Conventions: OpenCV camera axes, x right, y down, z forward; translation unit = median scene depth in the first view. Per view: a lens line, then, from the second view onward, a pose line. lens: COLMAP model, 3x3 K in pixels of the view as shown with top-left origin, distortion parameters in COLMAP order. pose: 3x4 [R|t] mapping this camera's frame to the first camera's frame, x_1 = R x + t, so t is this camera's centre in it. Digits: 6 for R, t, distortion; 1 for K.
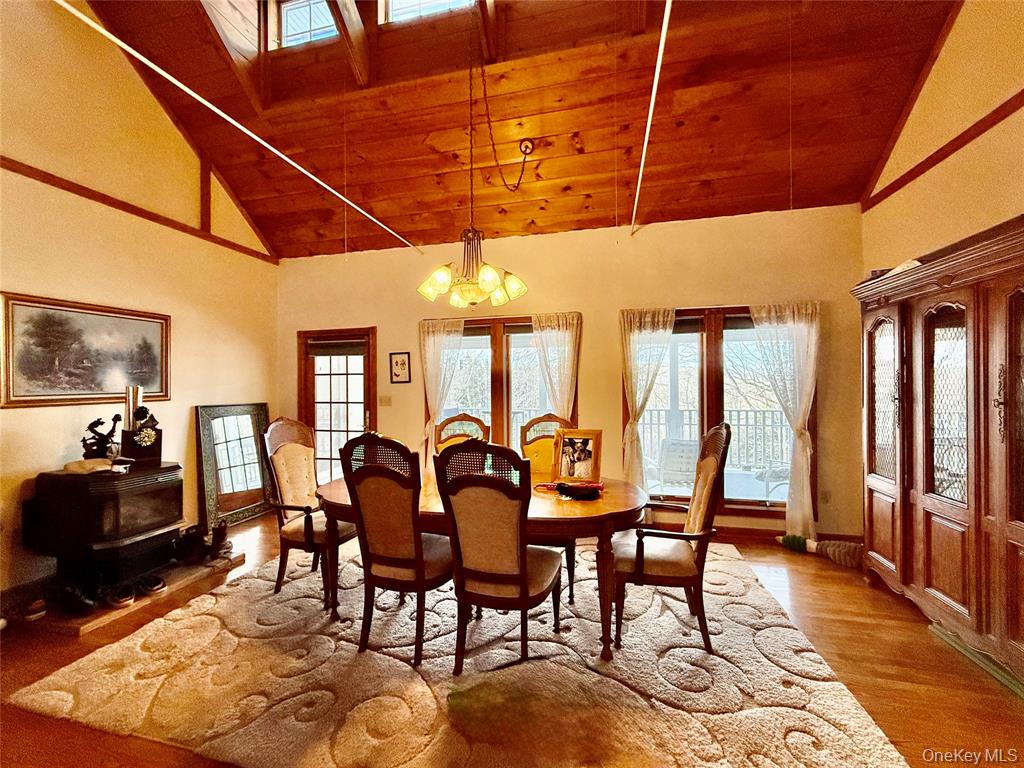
lens RADIAL K [[406.6, 0, 507.1], [0, 406.6, 384.7], [0, 0, 1]] dist [-0.000865, -0.000287]
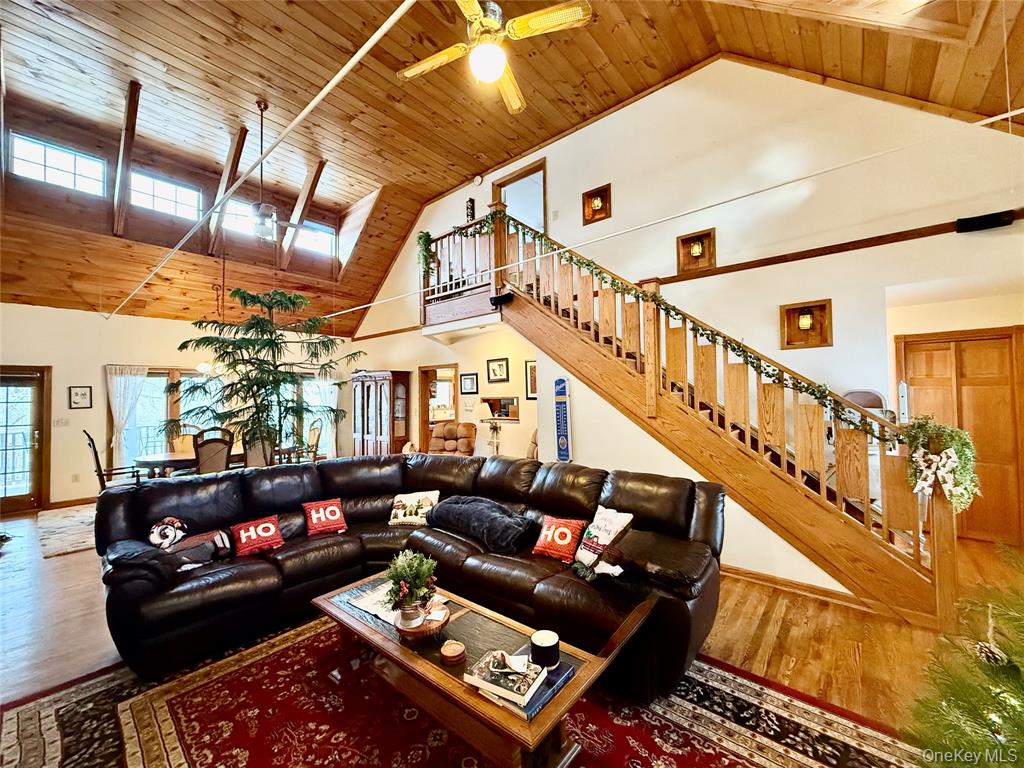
lens RADIAL K [[406.6, 0, 506.6], [0, 406.6, 384.4], [0, 0, 1]] dist [-0.000865, -0.000287]
pose [[0.447529, 0.021413, 0.894013, -0.847365], [0.009741, 0.999537, -0.028816, -0.032626], [-0.894216, 0.021605, 0.447114, -0.889927]]
